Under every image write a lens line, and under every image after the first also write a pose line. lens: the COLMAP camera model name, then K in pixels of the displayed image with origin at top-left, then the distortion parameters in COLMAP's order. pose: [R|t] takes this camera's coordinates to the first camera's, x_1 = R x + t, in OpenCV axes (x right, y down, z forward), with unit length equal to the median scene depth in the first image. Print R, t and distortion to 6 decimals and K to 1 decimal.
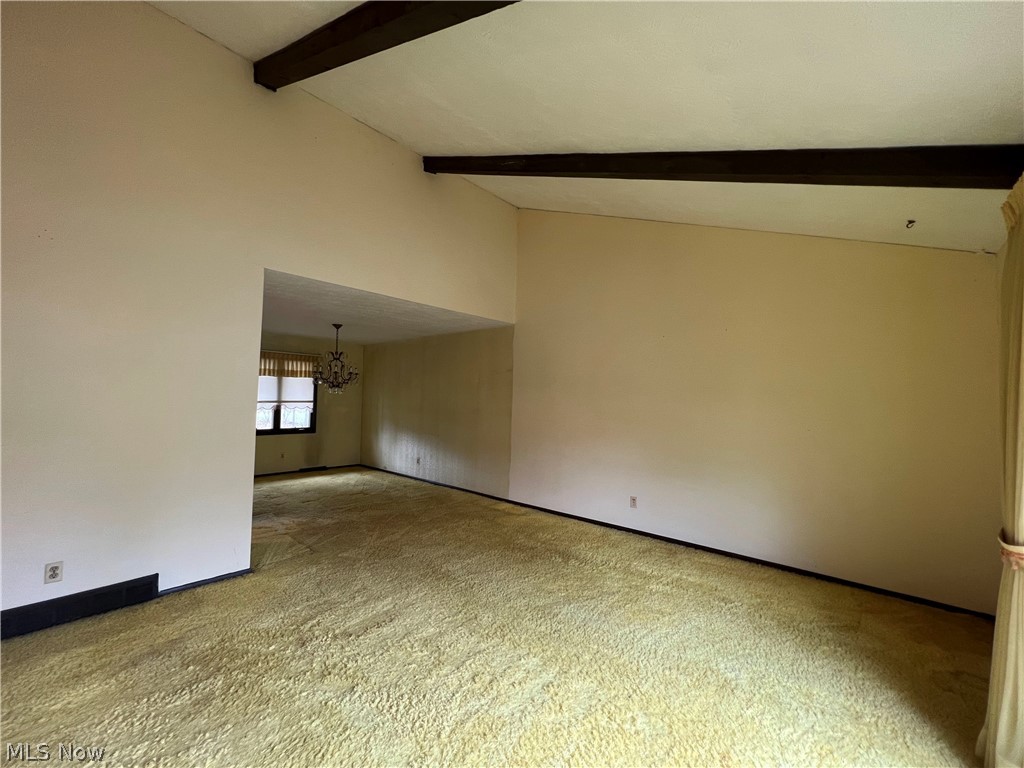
lens RADIAL K [[408.7, 0, 512.0], [0, 408.7, 384.0], [0, 0, 1]] dist [-0.001058, 0.000049]
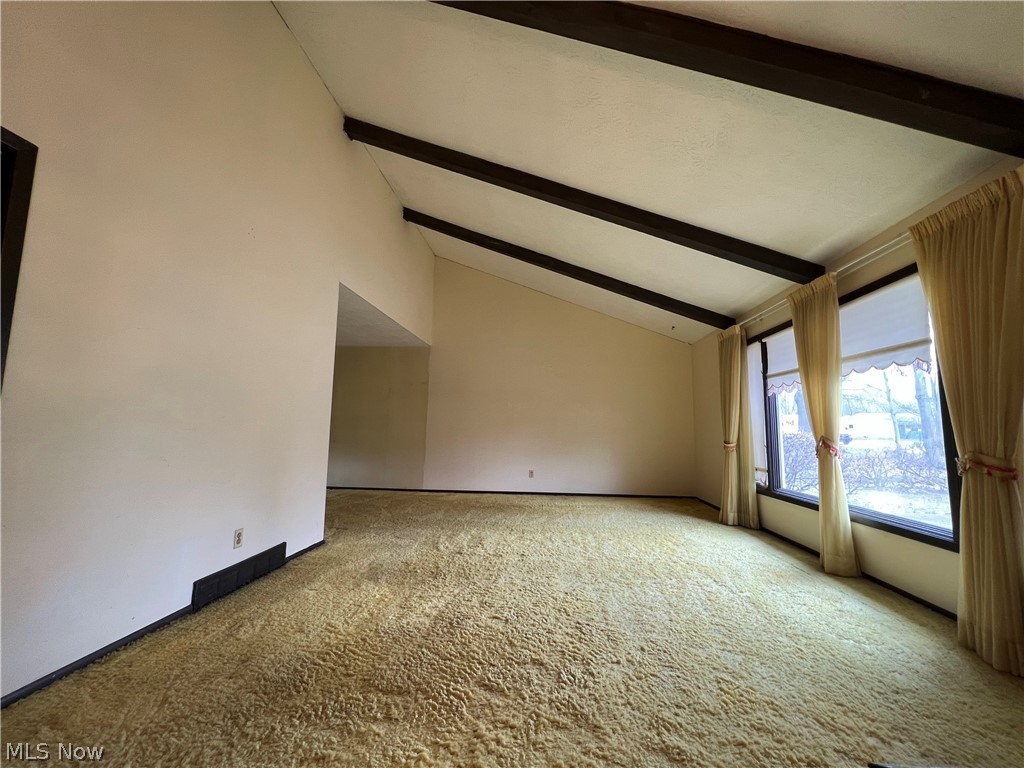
lens RADIAL K [[408.7, 0, 512.0], [0, 408.7, 384.0], [0, 0, 1]] dist [-0.001058, 0.000049]
pose [[0.801239, 0.059747, 0.595355, -0.516359], [-0.024092, 0.997417, -0.067672, 0.046130], [-0.597860, 0.039879, 0.800608, -0.136748]]
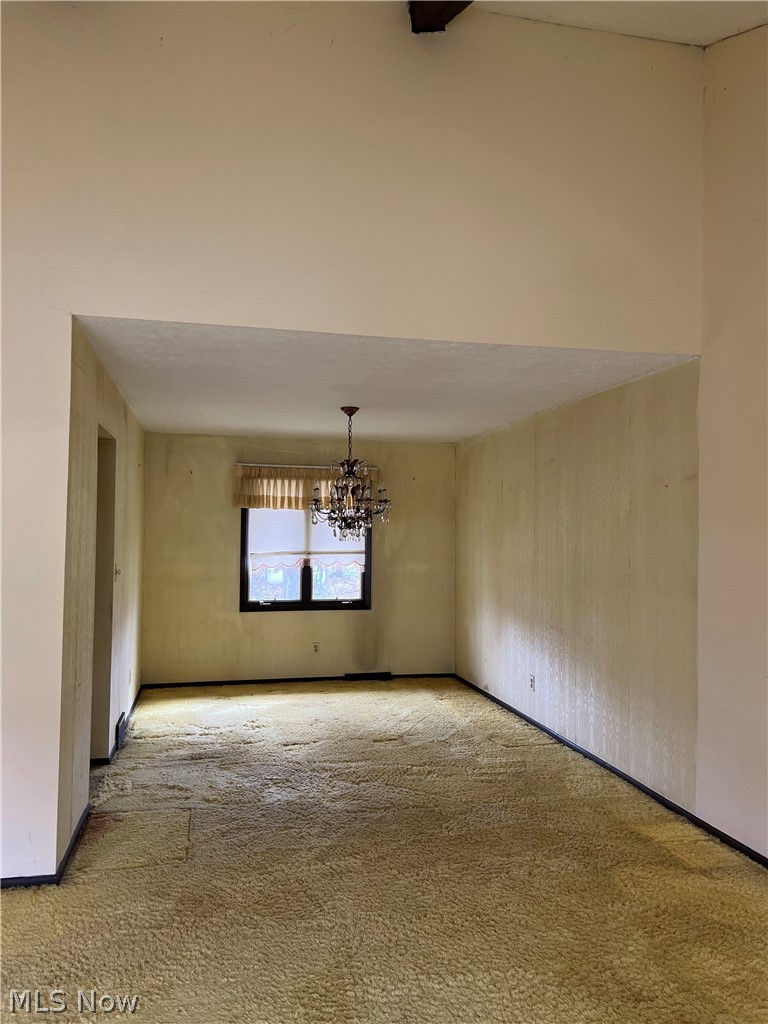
lens RADIAL K [[768.2, 0, 384.0], [0, 768.2, 512.0], [0, 0, 1]] dist [0.038172, -0.038112]
pose [[0.809100, -0.028881, -0.586960, 0.181573], [0.030971, 0.999499, -0.006488, -0.004654], [0.586854, -0.012930, 0.809590, 0.238222]]
